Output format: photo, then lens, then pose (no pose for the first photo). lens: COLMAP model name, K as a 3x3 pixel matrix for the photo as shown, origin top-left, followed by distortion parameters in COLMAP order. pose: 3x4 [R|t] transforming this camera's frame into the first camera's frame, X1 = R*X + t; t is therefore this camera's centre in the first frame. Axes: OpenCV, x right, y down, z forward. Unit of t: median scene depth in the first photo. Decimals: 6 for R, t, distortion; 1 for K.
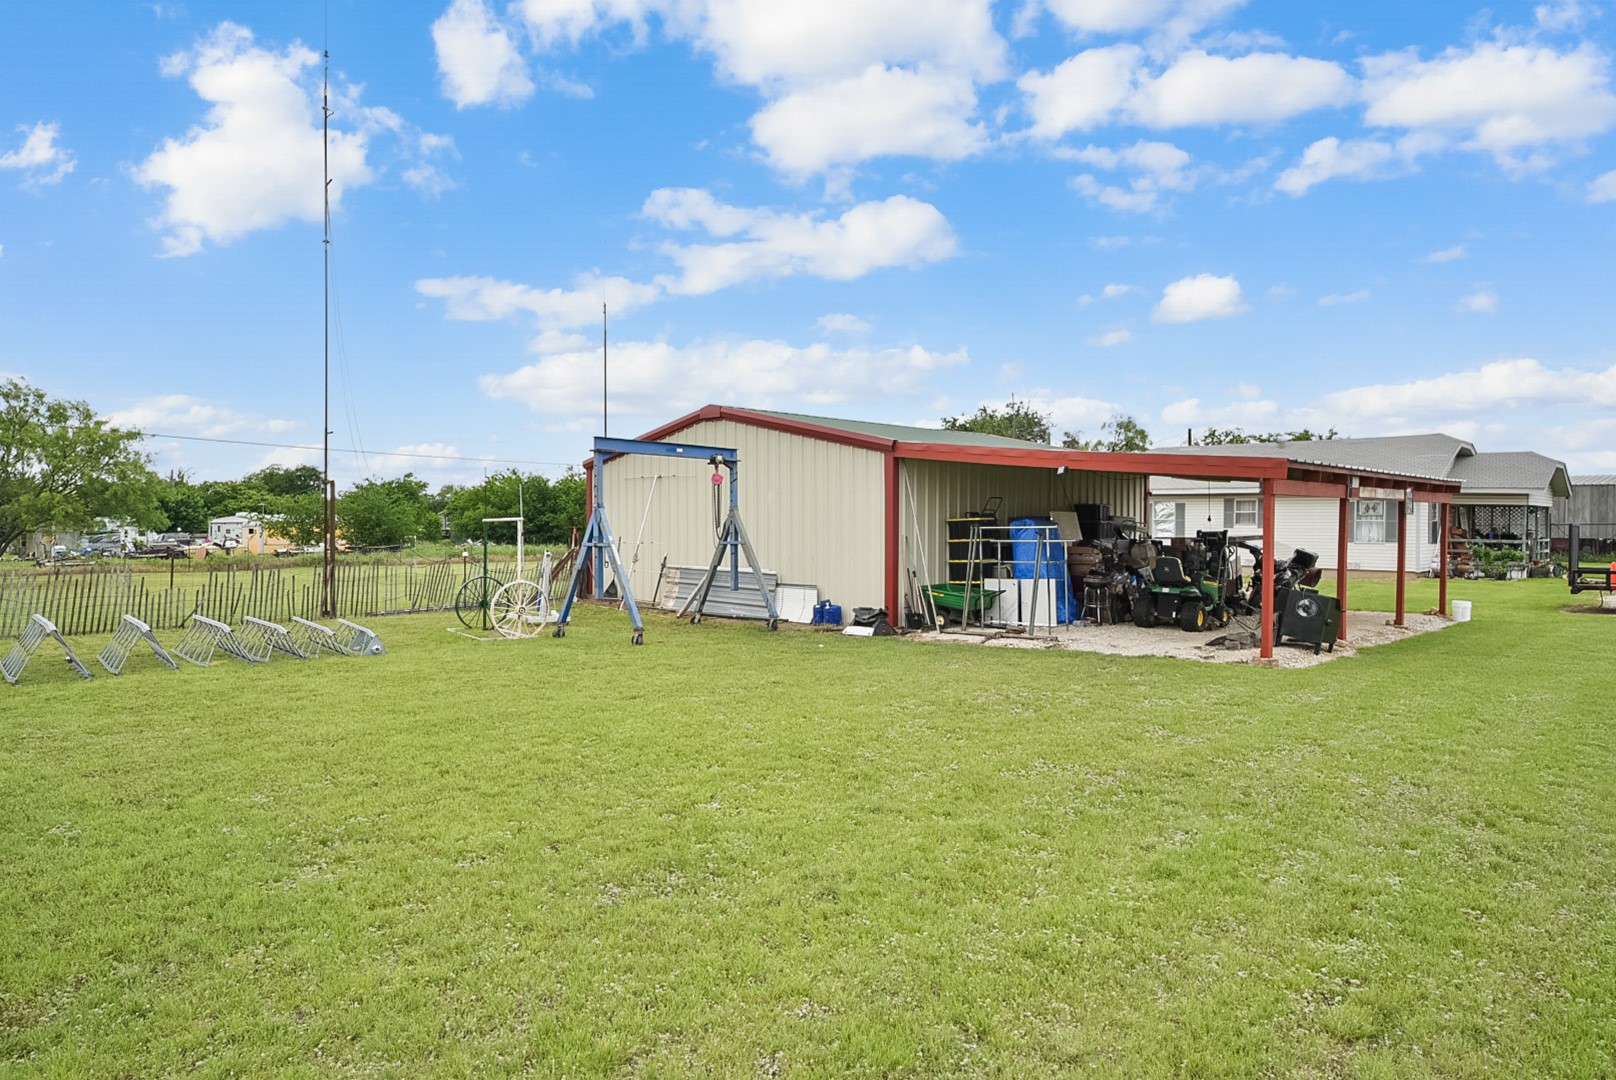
lens RADIAL K [[968.3, 0, 842.8], [0, 968.3, 521.9], [0, 0, 1]] dist [-0.001107, 0.000293]
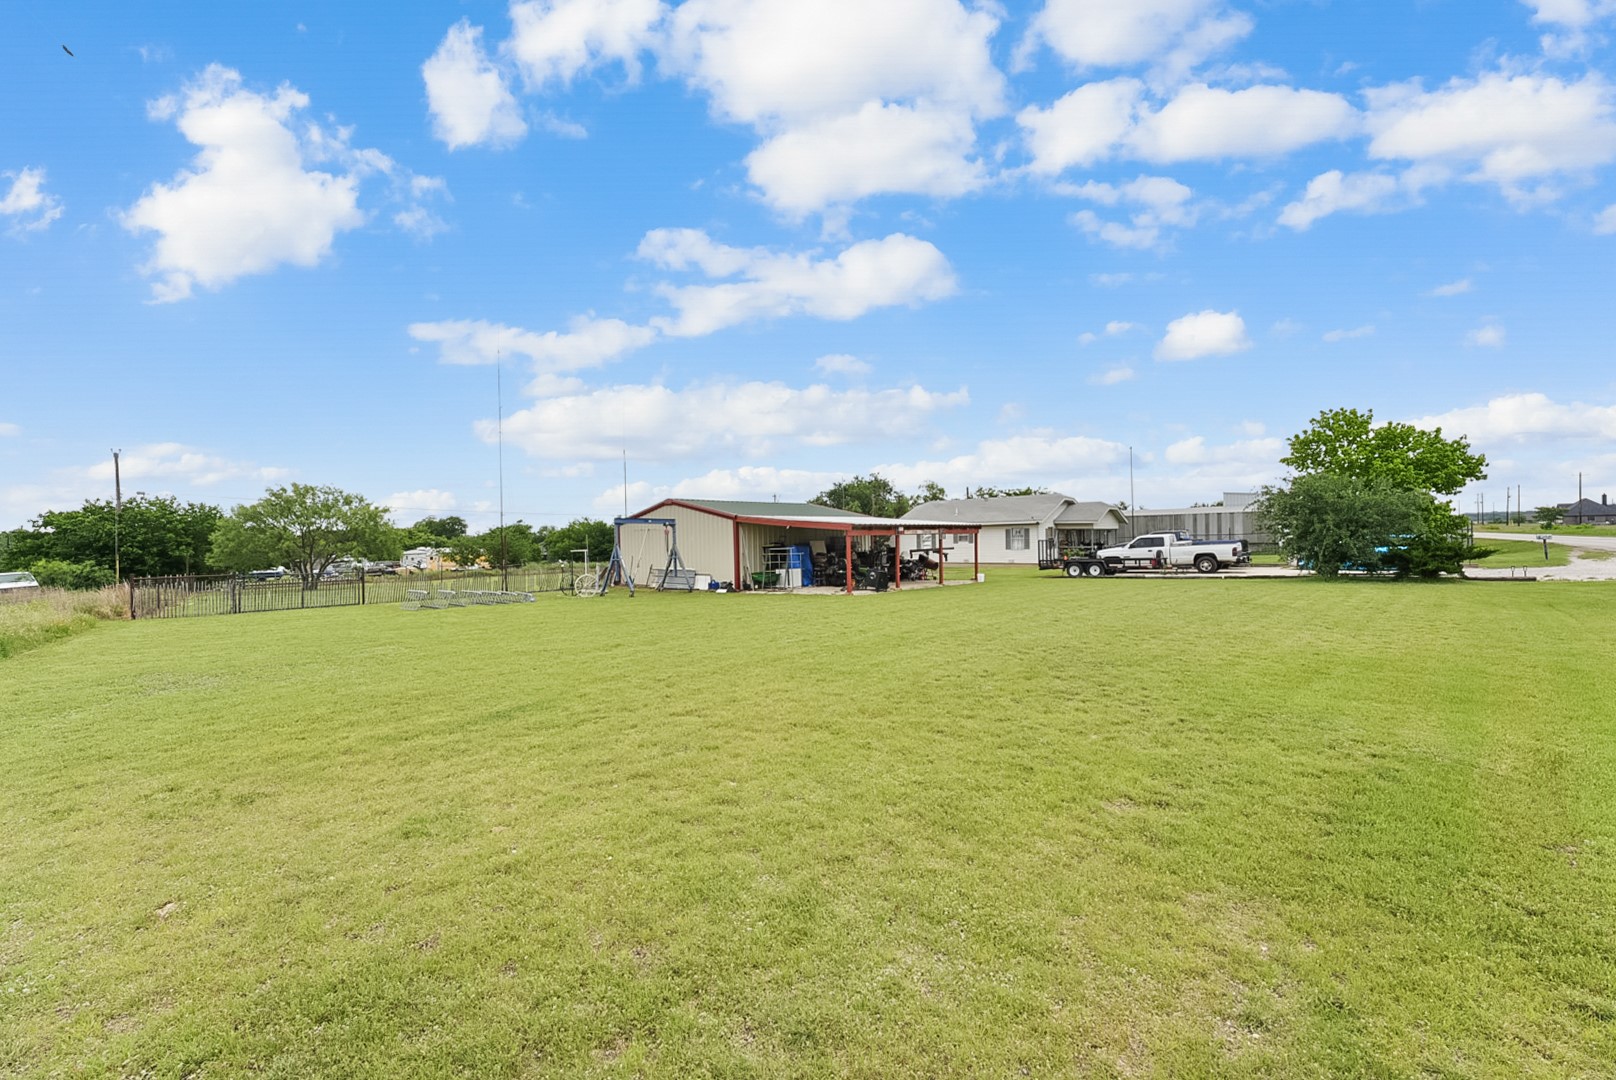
lens RADIAL K [[652.6, 0, 818.3], [0, 652.6, 548.2], [0, 0, 1]] dist [-0.000096, -0.000085]
pose [[0.999939, -0.009487, -0.005669, -0.021823], [0.009494, 0.999954, 0.001216, -0.018245], [0.005657, -0.001270, 0.999983, 0.335007]]
